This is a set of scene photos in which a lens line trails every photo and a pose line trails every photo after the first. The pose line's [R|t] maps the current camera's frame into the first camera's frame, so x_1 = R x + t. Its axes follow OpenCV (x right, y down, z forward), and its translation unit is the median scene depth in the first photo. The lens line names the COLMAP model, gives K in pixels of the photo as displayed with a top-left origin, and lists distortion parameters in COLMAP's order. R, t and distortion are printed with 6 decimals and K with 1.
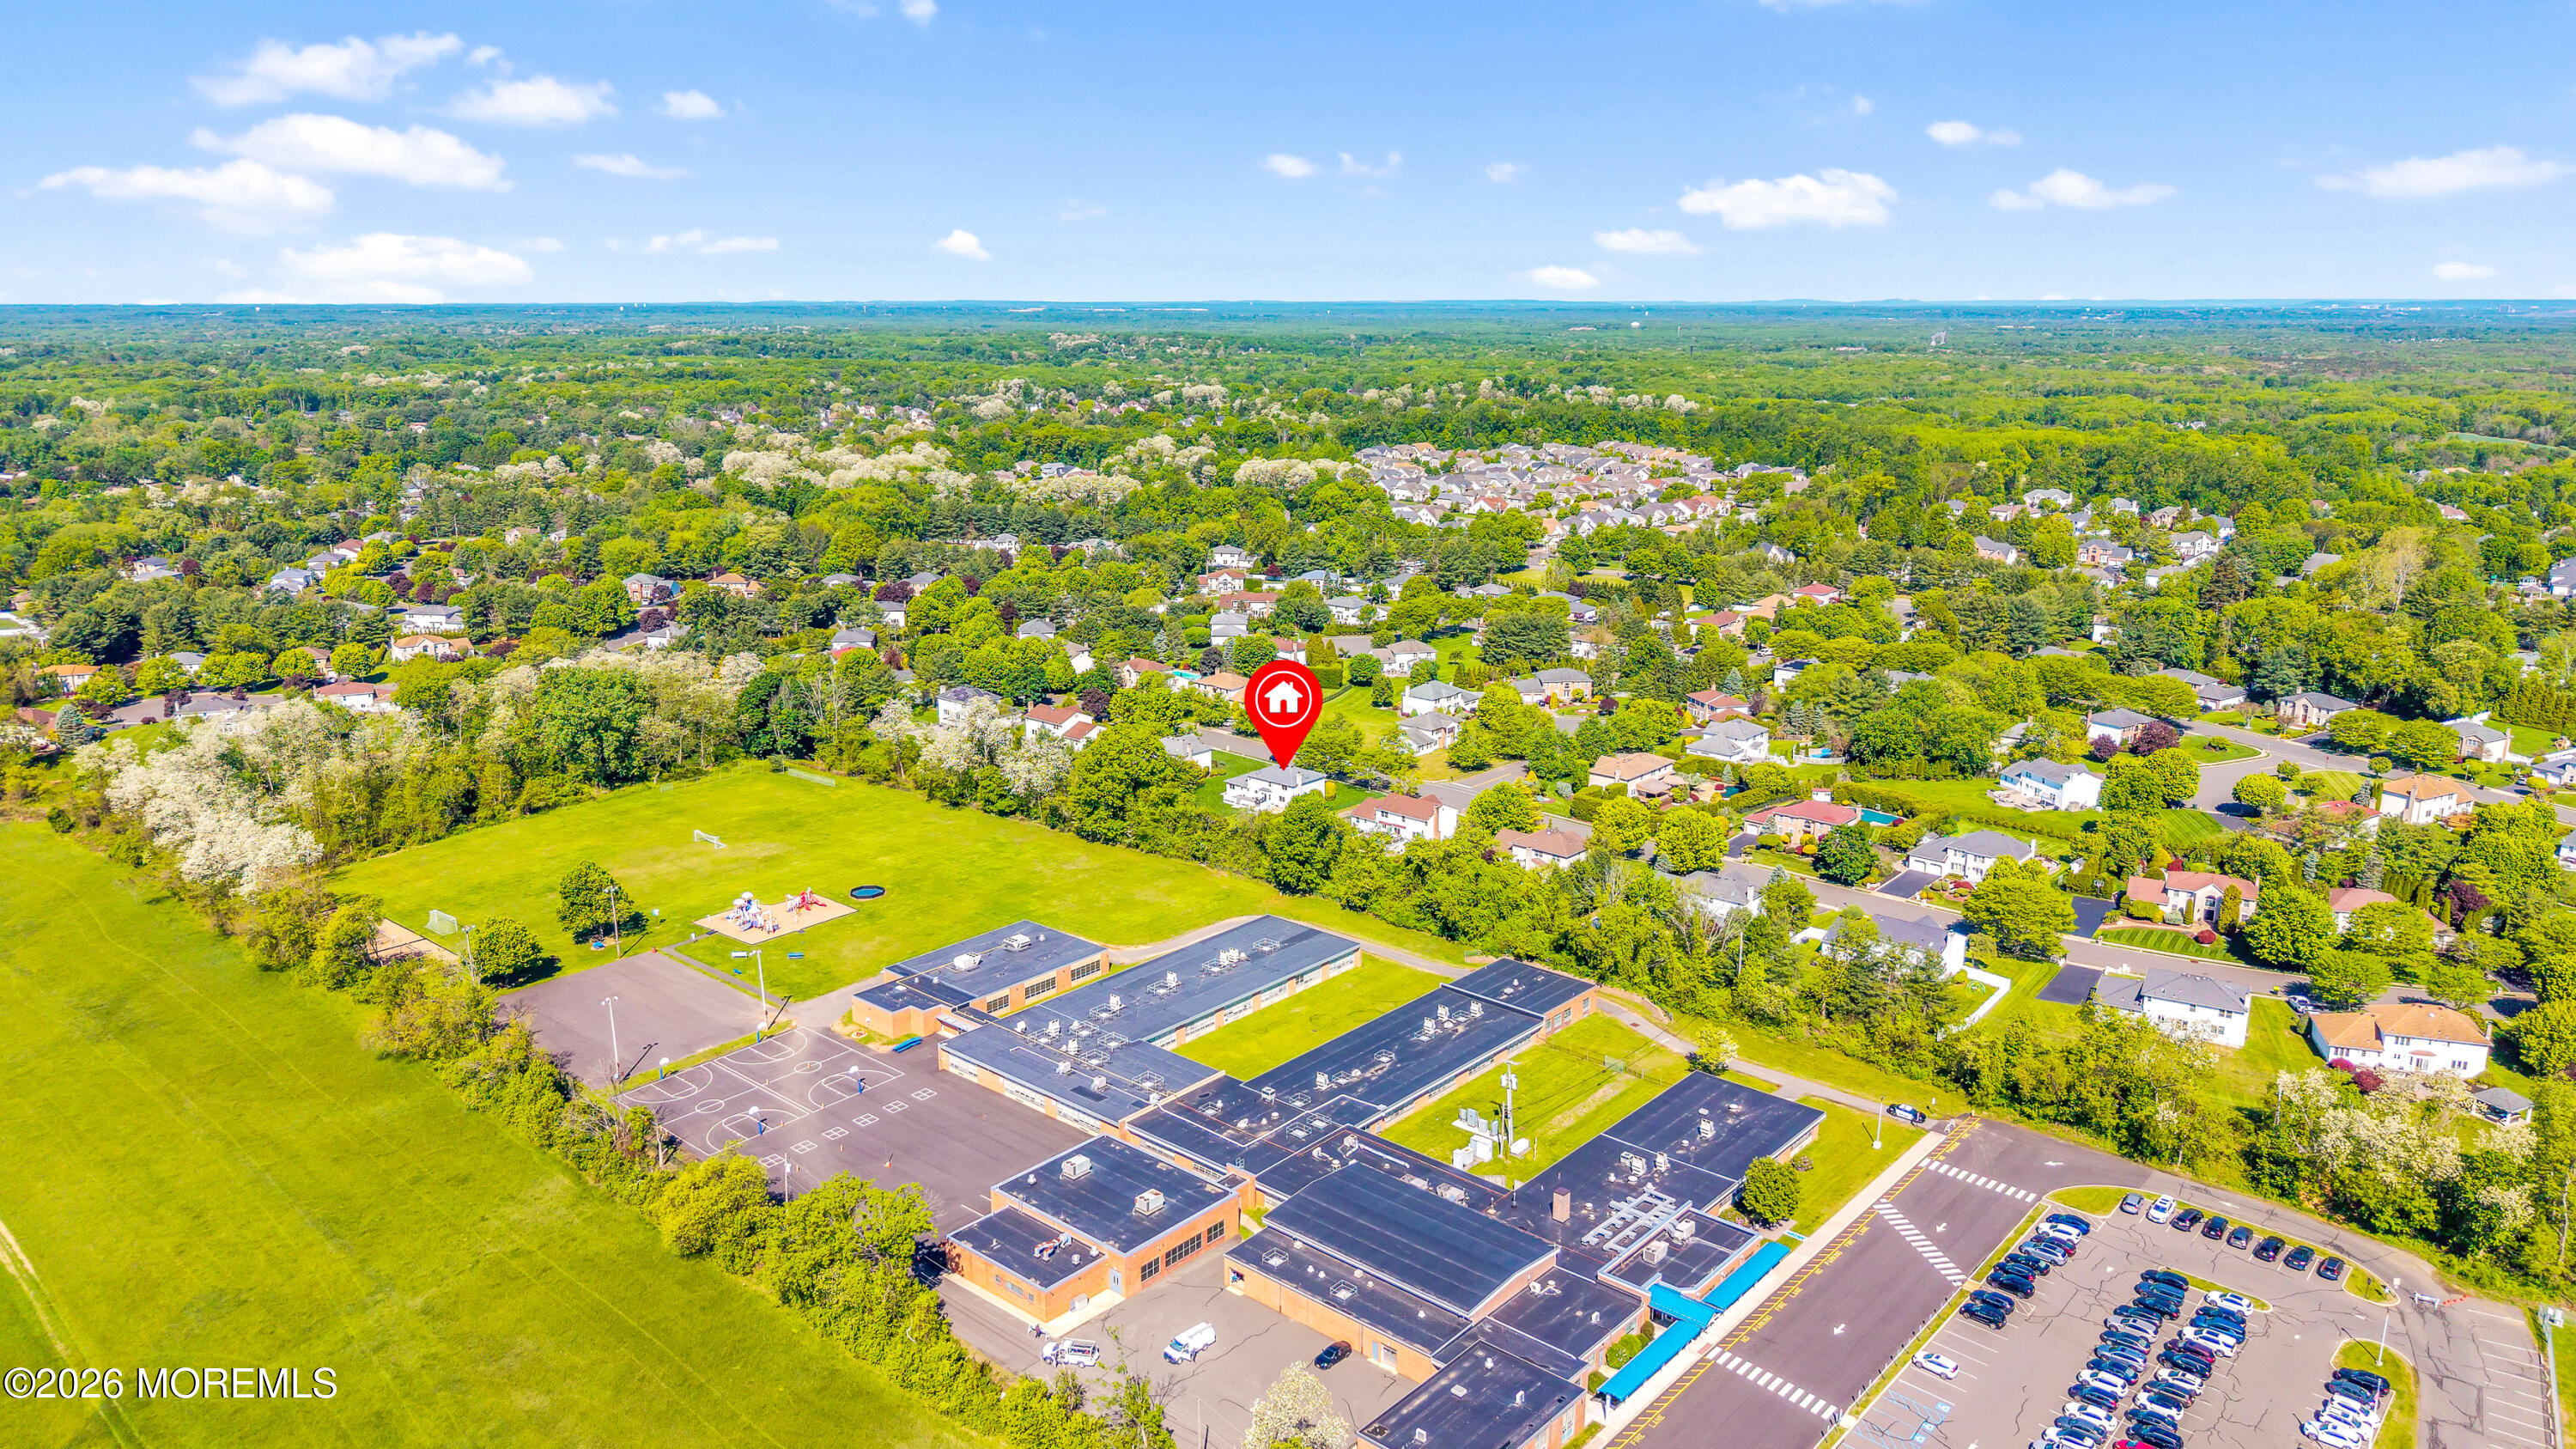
lens RADIAL K [[1735.1, 0, 1288.0], [0, 1735.1, 724.5], [0, 0, 1]] dist [0.002110, 0.001823]
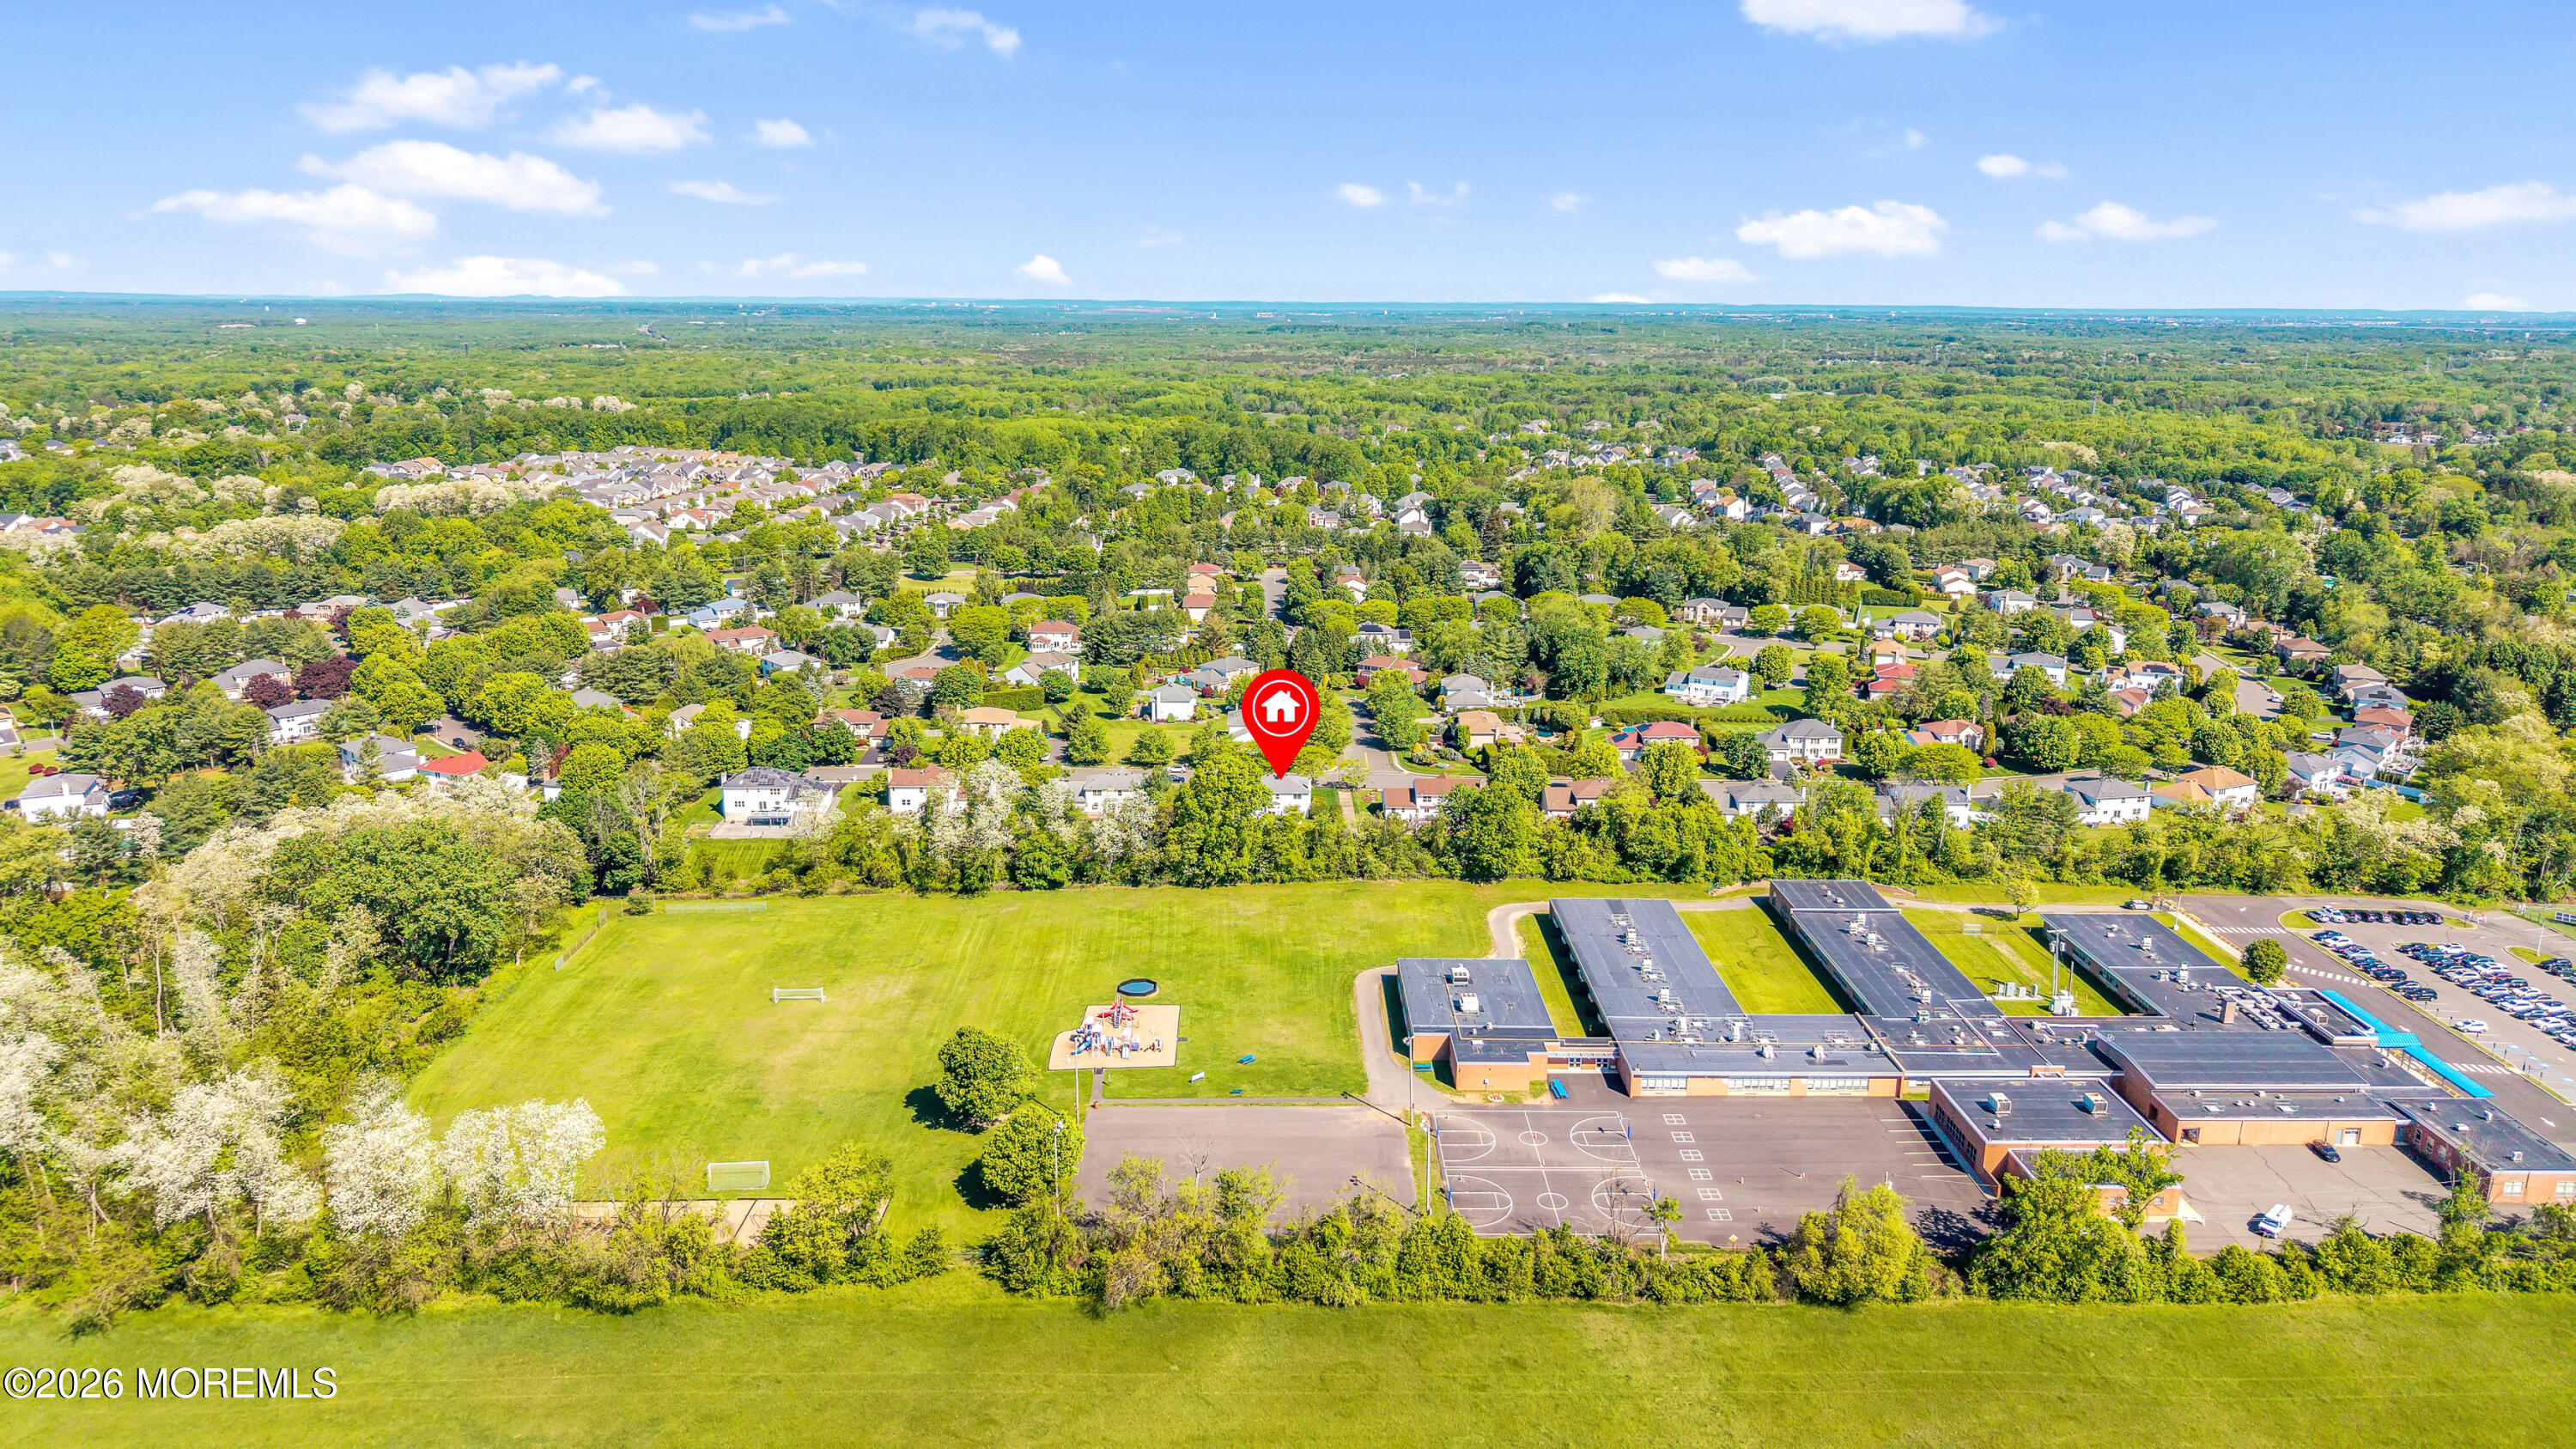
lens RADIAL K [[1758.8, 0, 1288.0], [0, 1758.8, 724.5], [0, 0, 1]] dist [0.001264, -0.002097]
pose [[0.745060, -0.157126, 0.648227, -0.789160], [0.157017, 0.985862, 0.058494, -0.076590], [-0.648253, 0.058201, 0.759197, 0.310438]]
